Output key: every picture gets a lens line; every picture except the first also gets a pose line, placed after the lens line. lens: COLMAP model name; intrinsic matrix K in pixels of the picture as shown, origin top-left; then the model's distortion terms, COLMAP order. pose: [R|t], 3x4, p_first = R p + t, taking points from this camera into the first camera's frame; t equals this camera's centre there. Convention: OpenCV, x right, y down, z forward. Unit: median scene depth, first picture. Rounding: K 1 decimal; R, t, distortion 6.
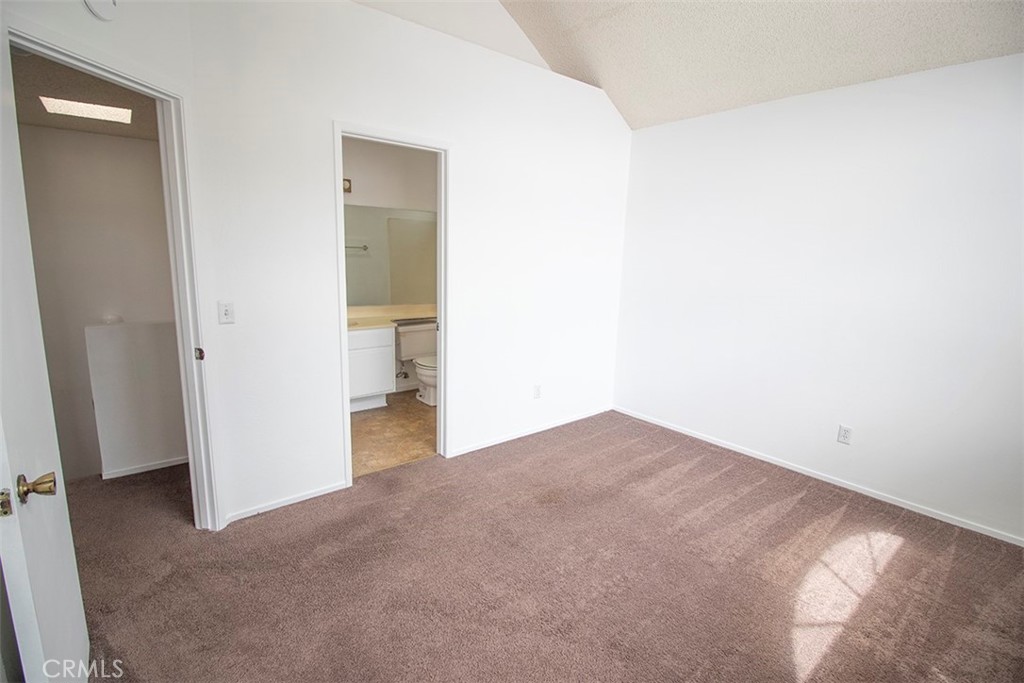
lens RADIAL K [[476.2, 0, 508.1], [0, 476.2, 339.0], [0, 0, 1]] dist [-0.004129, -0.009731]
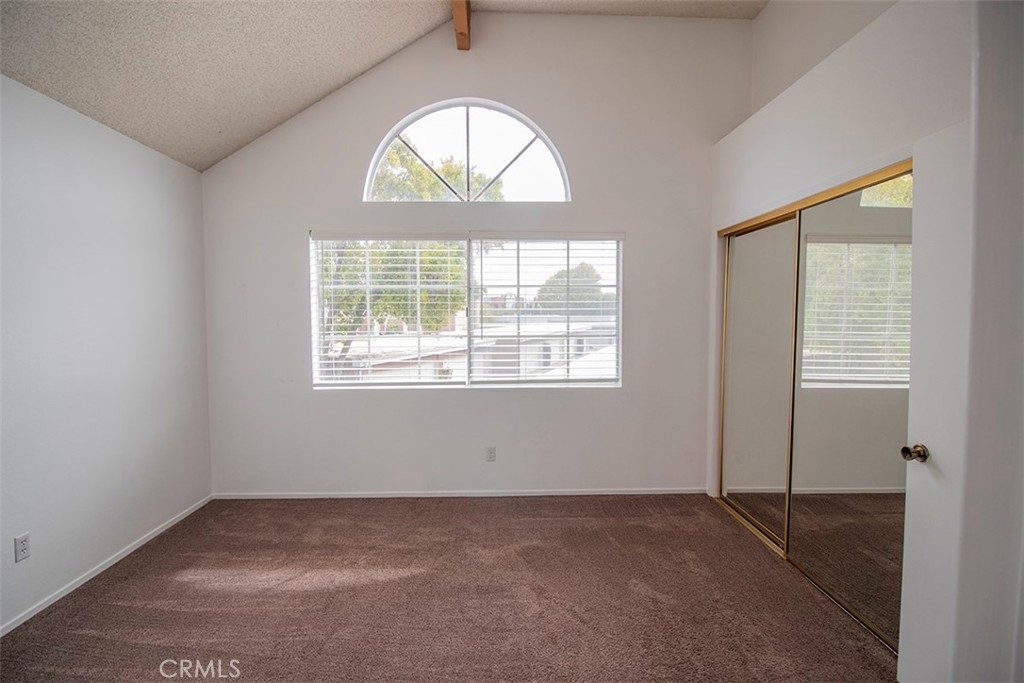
lens RADIAL K [[476.2, 0, 509.3], [0, 476.2, 338.2], [0, 0, 1]] dist [-0.004129, -0.009731]
pose [[-0.796651, -0.049083, 0.602443, -0.303011], [0.094728, 0.974243, 0.204641, -0.193629], [-0.596970, 0.220096, -0.771482, 1.117231]]
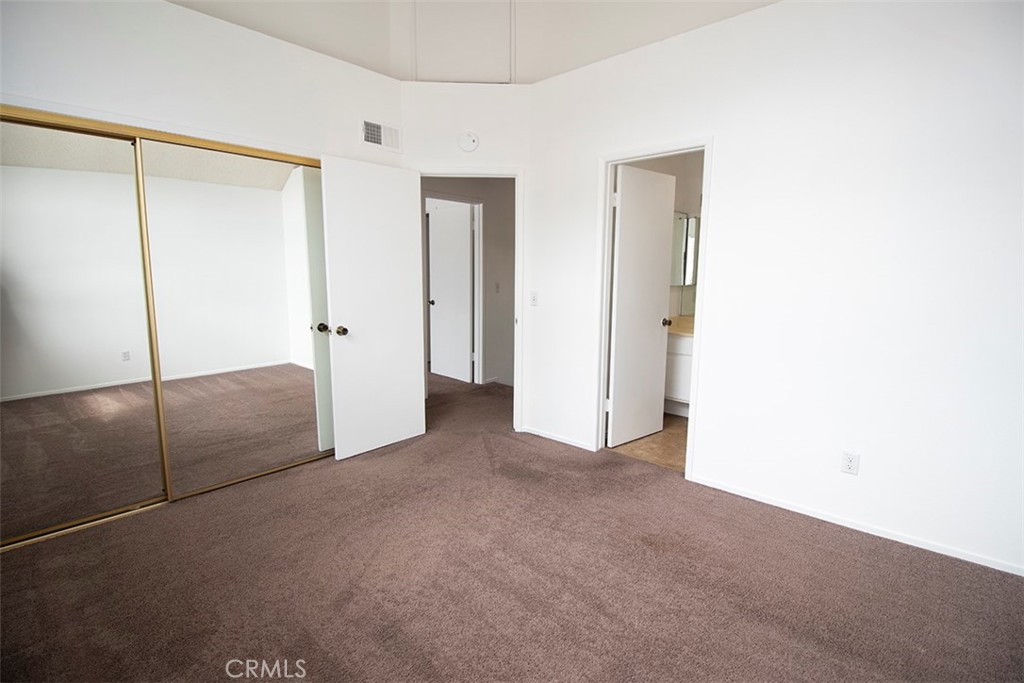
lens RADIAL K [[476.2, 0, 506.1], [0, 476.2, 340.3], [0, 0, 1]] dist [-0.004129, -0.009731]
pose [[0.164531, 0.123182, -0.978650, 0.826558], [-0.185126, 0.978396, 0.092026, -0.036879], [0.968844, 0.166032, 0.183781, 0.549817]]
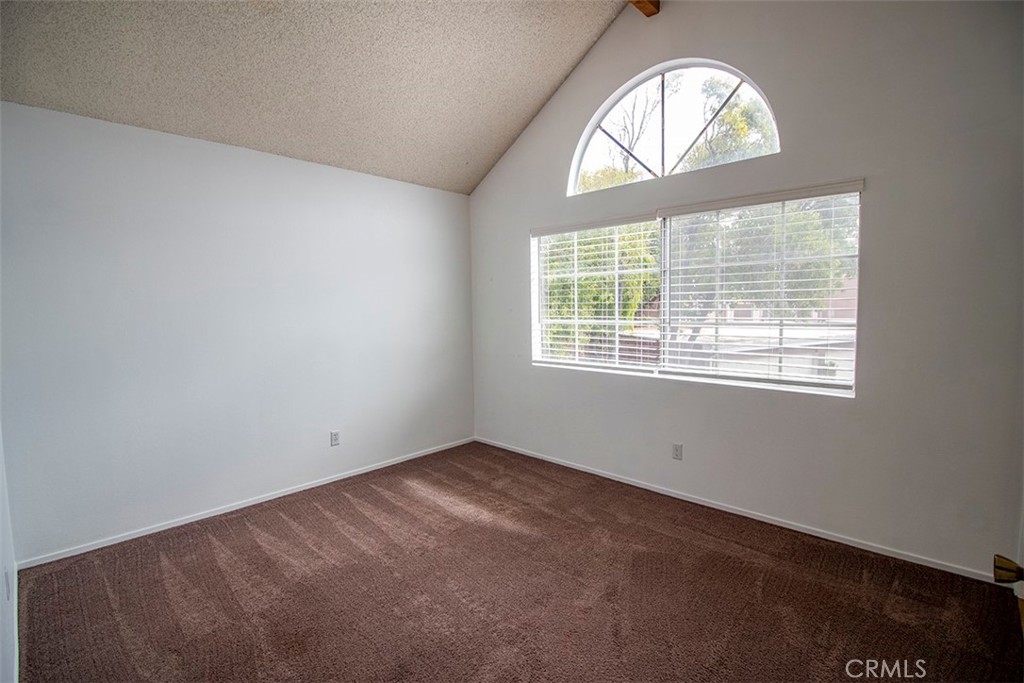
lens RADIAL K [[476.2, 0, 505.2], [0, 476.2, 339.0], [0, 0, 1]] dist [-0.004129, -0.009731]
pose [[-0.121762, -0.092593, 0.988231, -0.595434], [0.191905, 0.974657, 0.114967, -0.117191], [-0.973831, 0.203645, -0.100907, 0.689698]]
